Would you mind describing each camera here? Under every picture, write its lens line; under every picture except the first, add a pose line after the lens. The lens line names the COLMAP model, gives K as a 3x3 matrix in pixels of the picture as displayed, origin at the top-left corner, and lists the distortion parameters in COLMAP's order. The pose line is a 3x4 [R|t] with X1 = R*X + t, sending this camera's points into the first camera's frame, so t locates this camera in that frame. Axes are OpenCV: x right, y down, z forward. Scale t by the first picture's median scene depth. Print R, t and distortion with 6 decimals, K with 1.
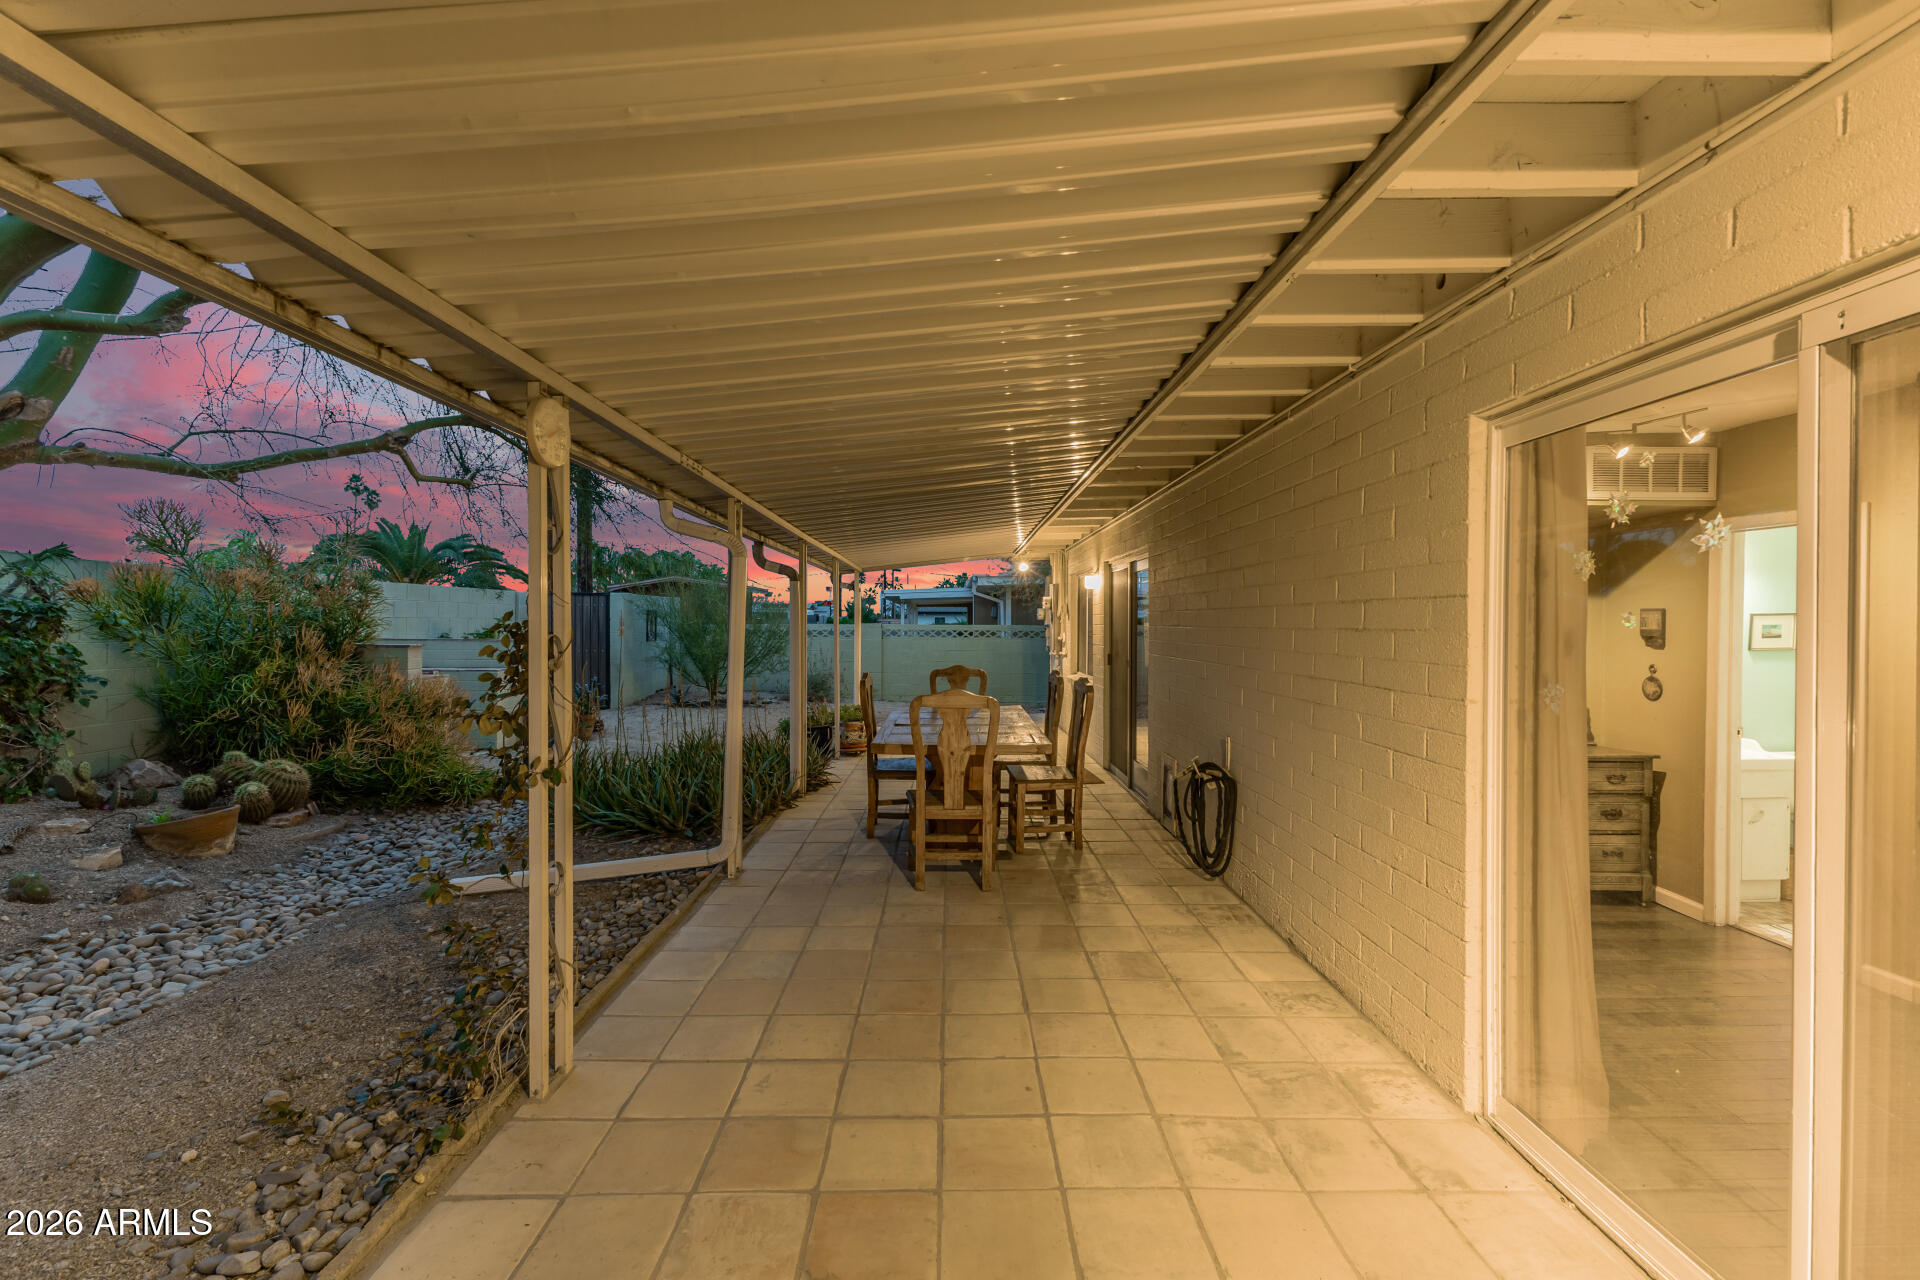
lens RADIAL K [[834.6, 0, 960.0], [0, 834.6, 640.0], [0, 0, 1]] dist [0.007756, -0.000014]
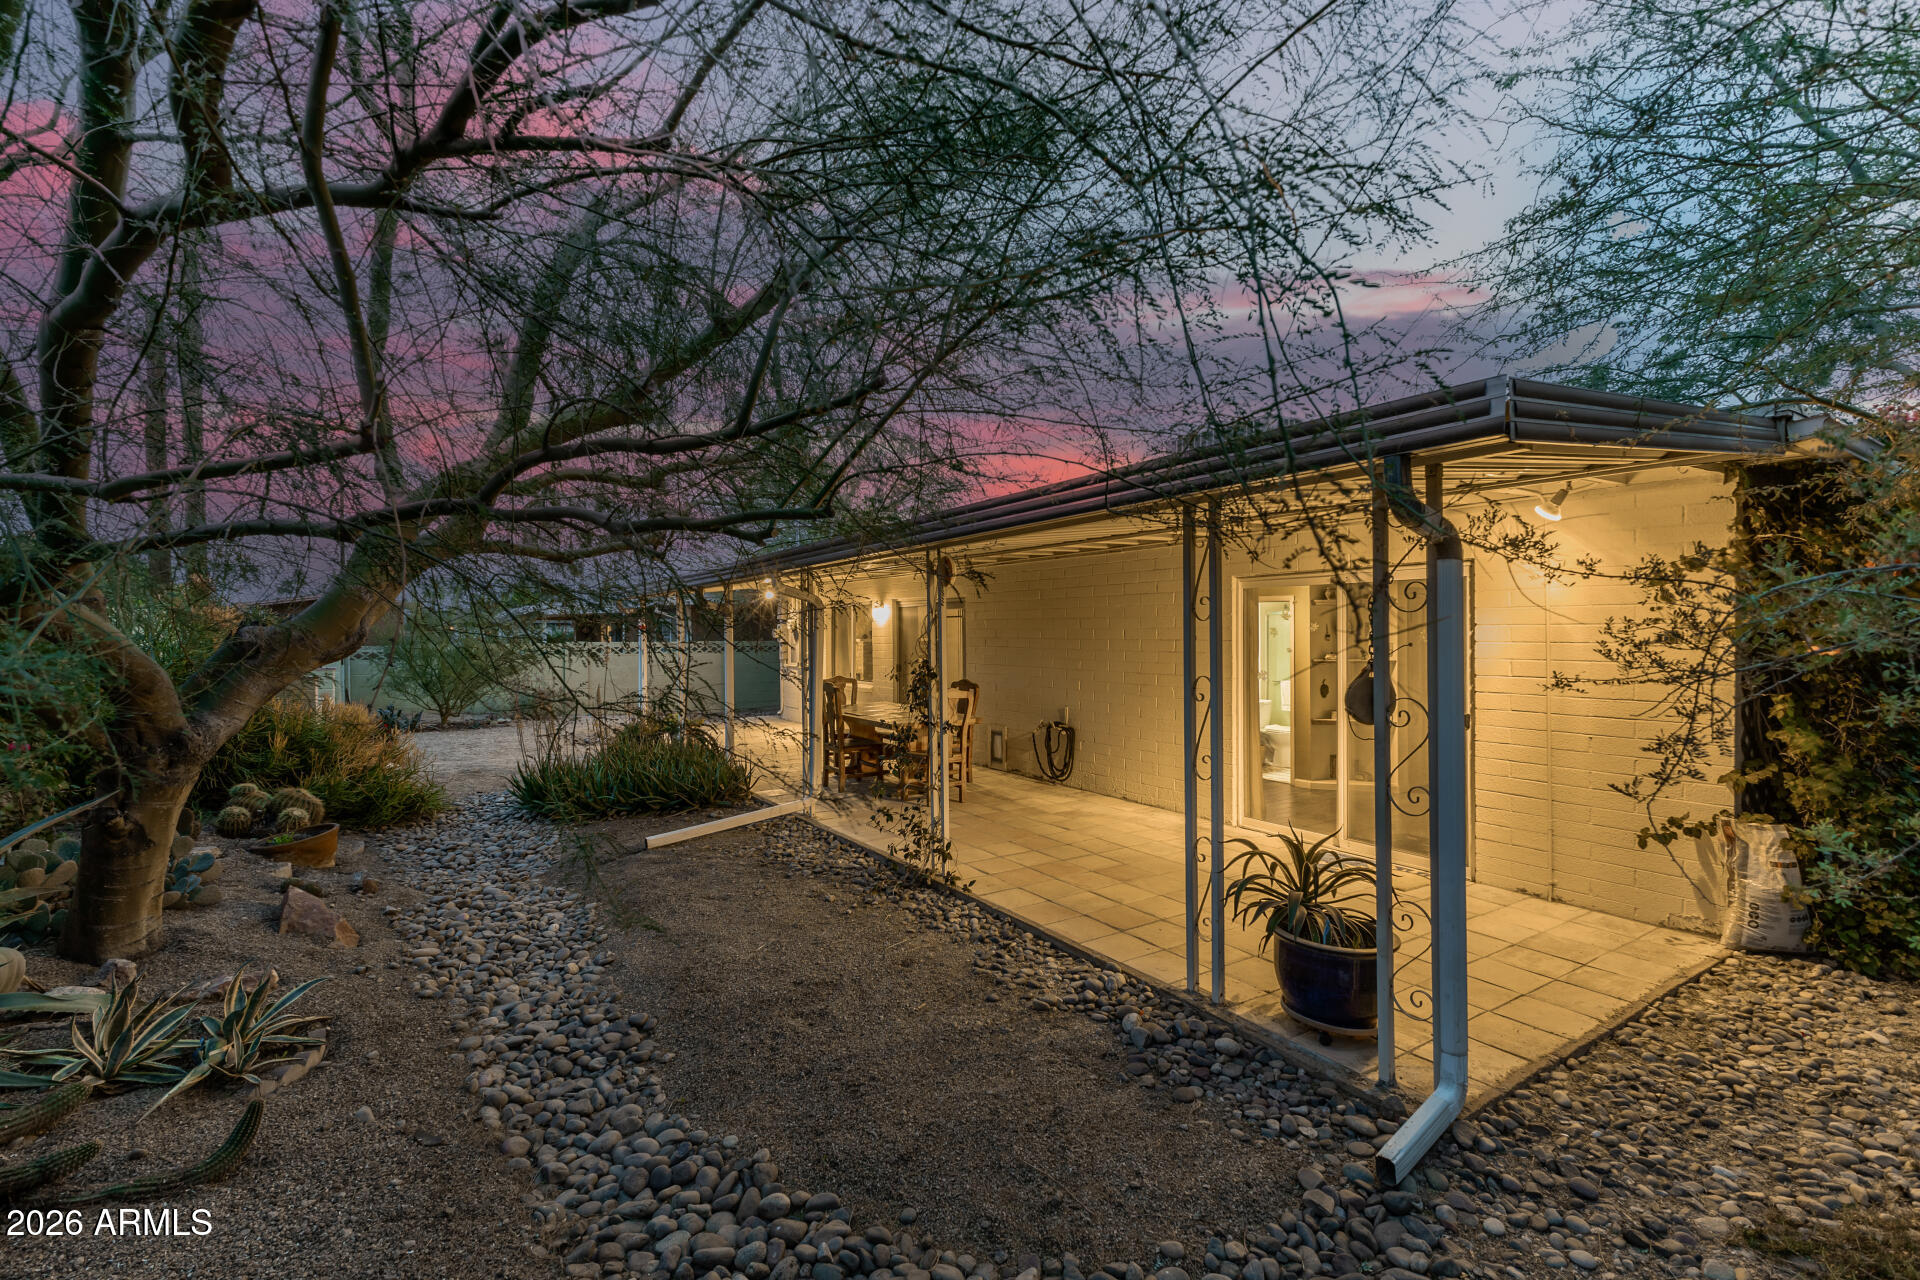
lens RADIAL K [[834.6, 0, 960.0], [0, 834.6, 640.0], [0, 0, 1]] dist [0.007756, -0.000014]
pose [[0.844830, -0.013442, 0.534867, -0.900325], [0.019850, 0.999784, -0.006228, -0.027607], [-0.534667, 0.015879, 0.844914, -0.473592]]
